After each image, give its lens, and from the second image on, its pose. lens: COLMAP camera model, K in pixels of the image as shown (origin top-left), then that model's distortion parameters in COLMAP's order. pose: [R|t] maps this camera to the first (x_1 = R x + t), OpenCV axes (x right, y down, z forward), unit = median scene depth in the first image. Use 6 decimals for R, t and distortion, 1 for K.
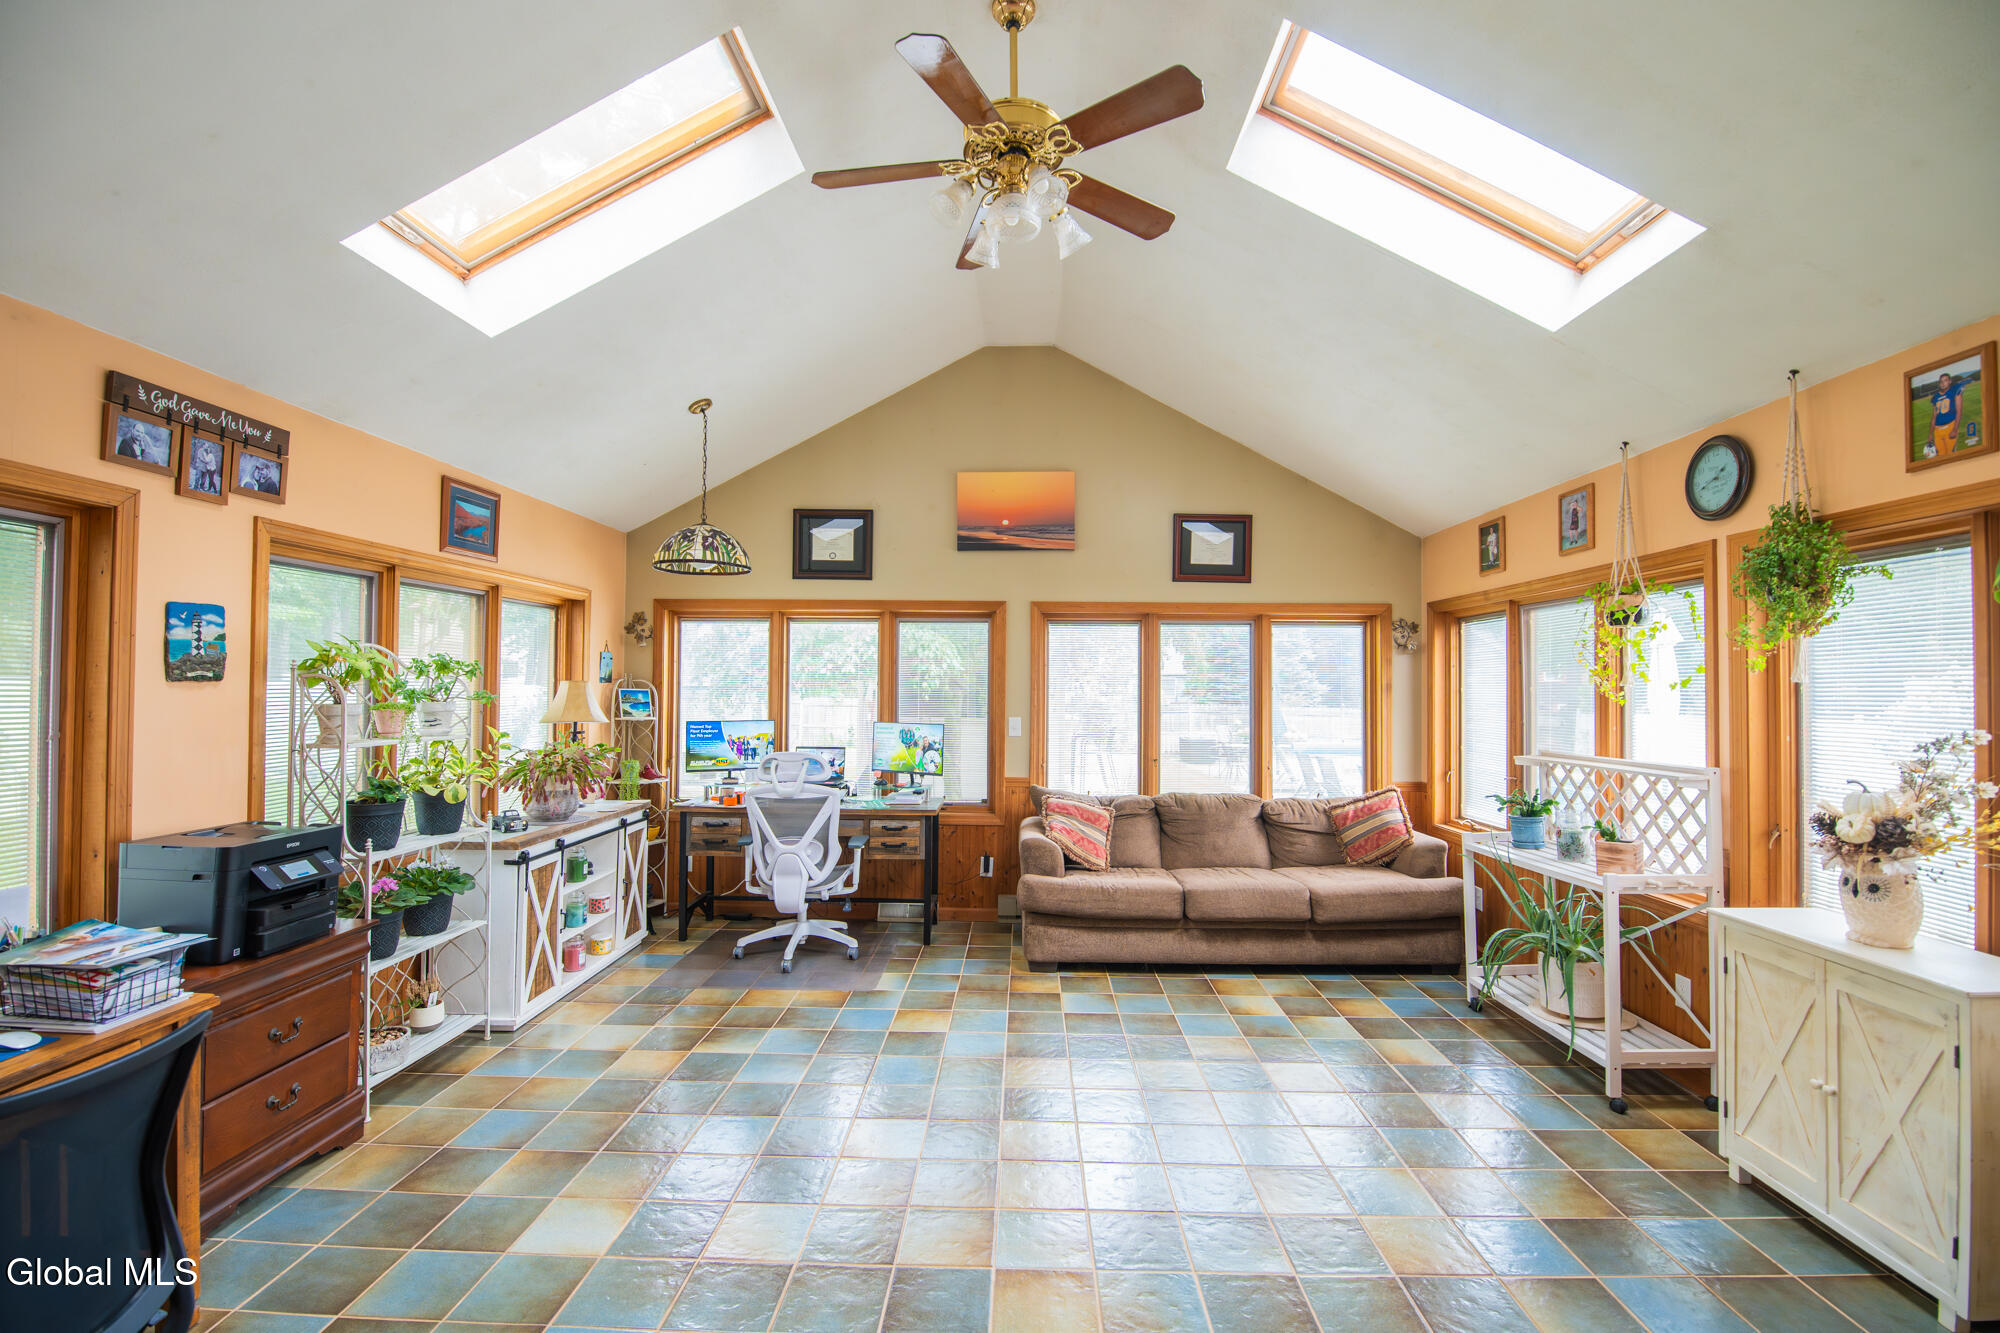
lens RADIAL K [[875.0, 0, 1003.5], [0, 875.0, 662.5], [0, 0, 1]] dist [0.001951, -0.005323]
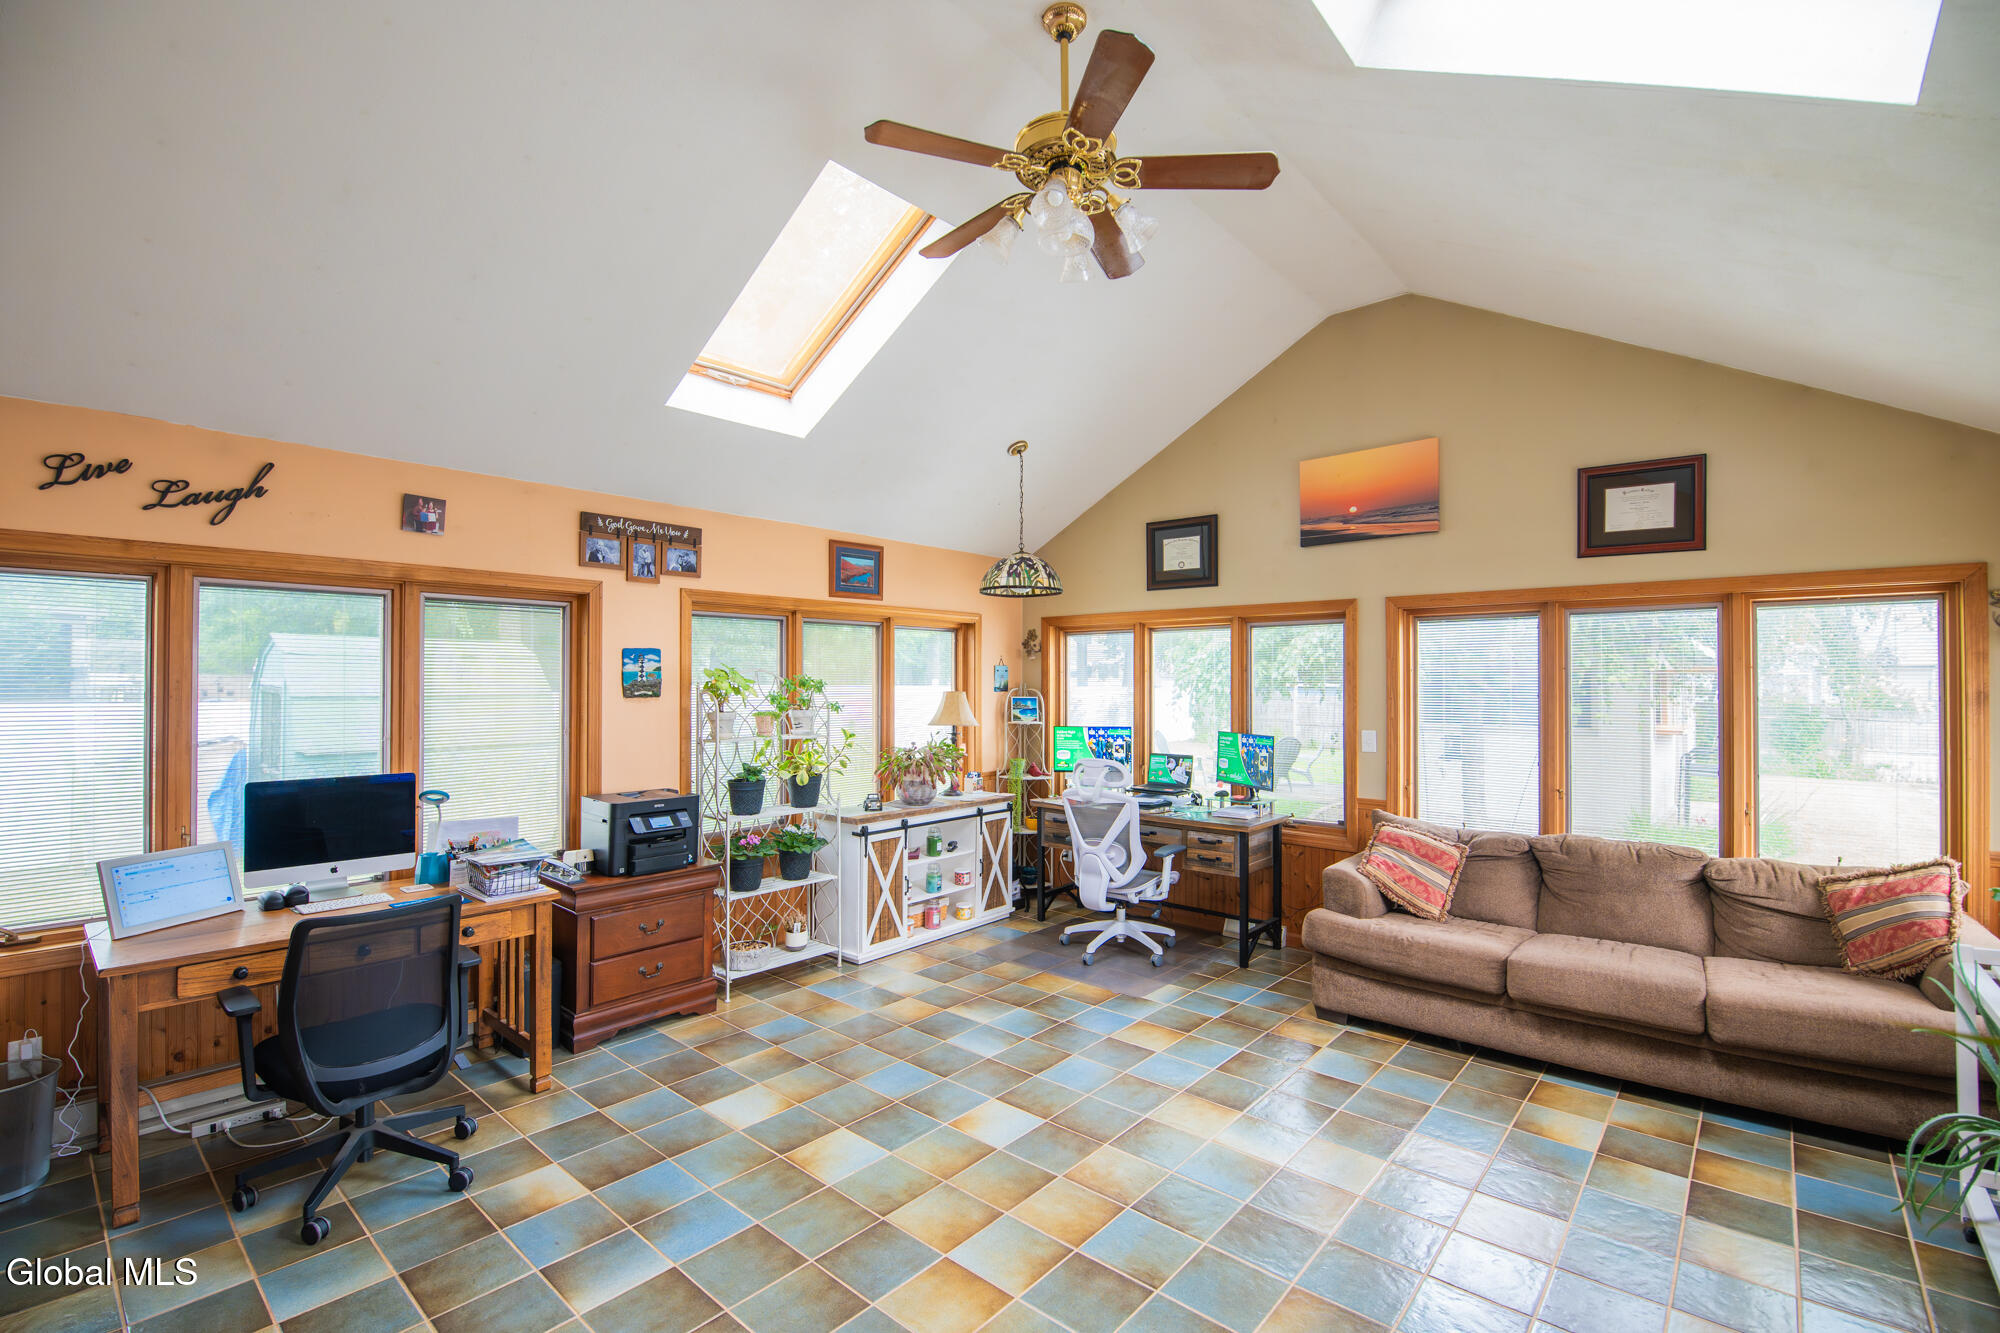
lens RADIAL K [[875.0, 0, 993.0], [0, 875.0, 667.9], [0, 0, 1]] dist [0.001951, -0.005323]
pose [[0.774837, -0.018432, -0.631893, 0.347343], [0.023352, 0.999727, -0.000528, -0.010080], [0.631730, -0.014347, 0.775056, 0.106373]]
